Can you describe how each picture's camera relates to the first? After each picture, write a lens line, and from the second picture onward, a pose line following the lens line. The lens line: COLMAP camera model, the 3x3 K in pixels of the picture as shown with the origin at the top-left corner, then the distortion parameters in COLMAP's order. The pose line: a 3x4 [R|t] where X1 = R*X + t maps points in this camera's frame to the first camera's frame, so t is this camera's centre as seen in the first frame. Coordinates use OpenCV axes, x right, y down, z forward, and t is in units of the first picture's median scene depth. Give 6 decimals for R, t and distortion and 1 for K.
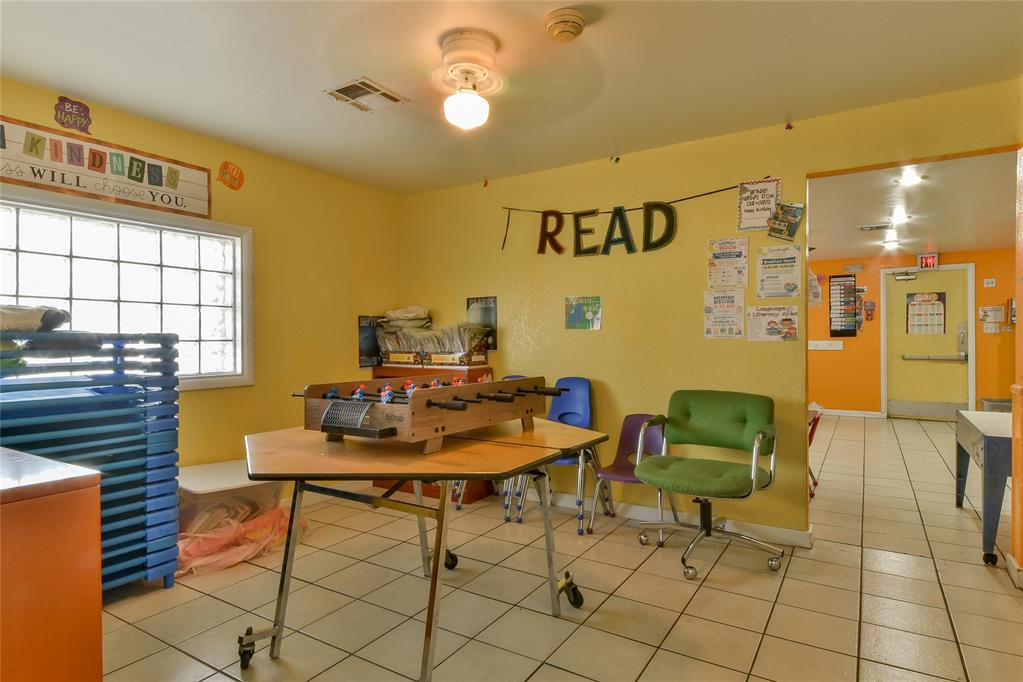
lens RADIAL K [[553.4, 0, 540.9], [0, 553.4, 336.3], [0, 0, 1]] dist [0.031759, -0.014501]
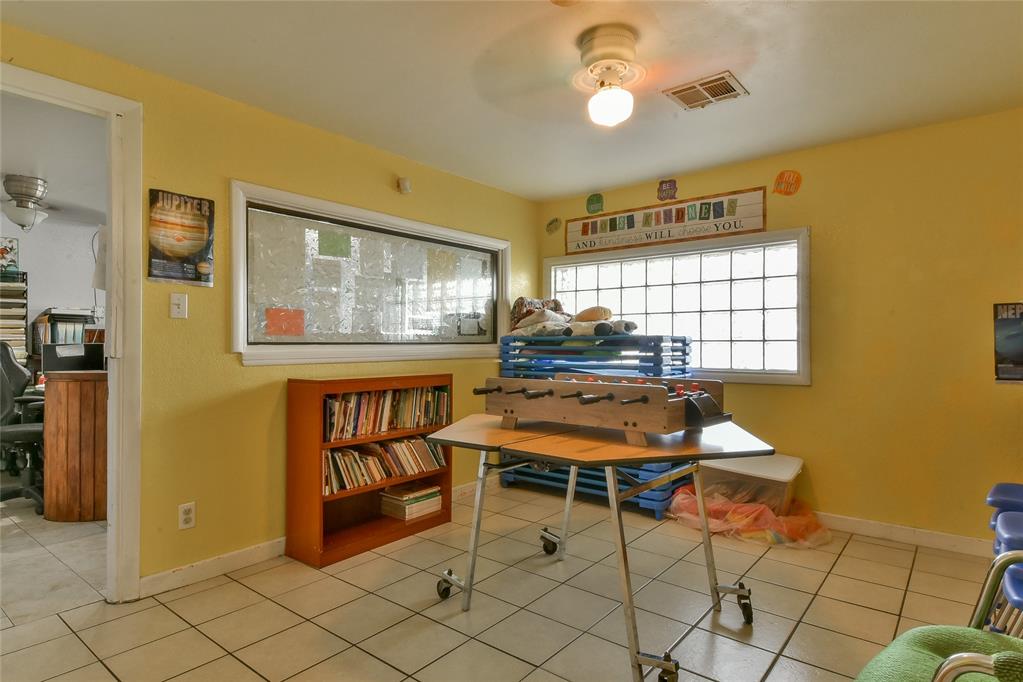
lens RADIAL K [[553.4, 0, 508.5], [0, 553.4, 342.7], [0, 0, 1]] dist [0.031759, -0.014501]
pose [[-0.147993, 0.000585, -0.988988, 0.637098], [0.006741, 0.999977, -0.000418, 0.009495], [0.988965, -0.006728, -0.147993, 0.729535]]
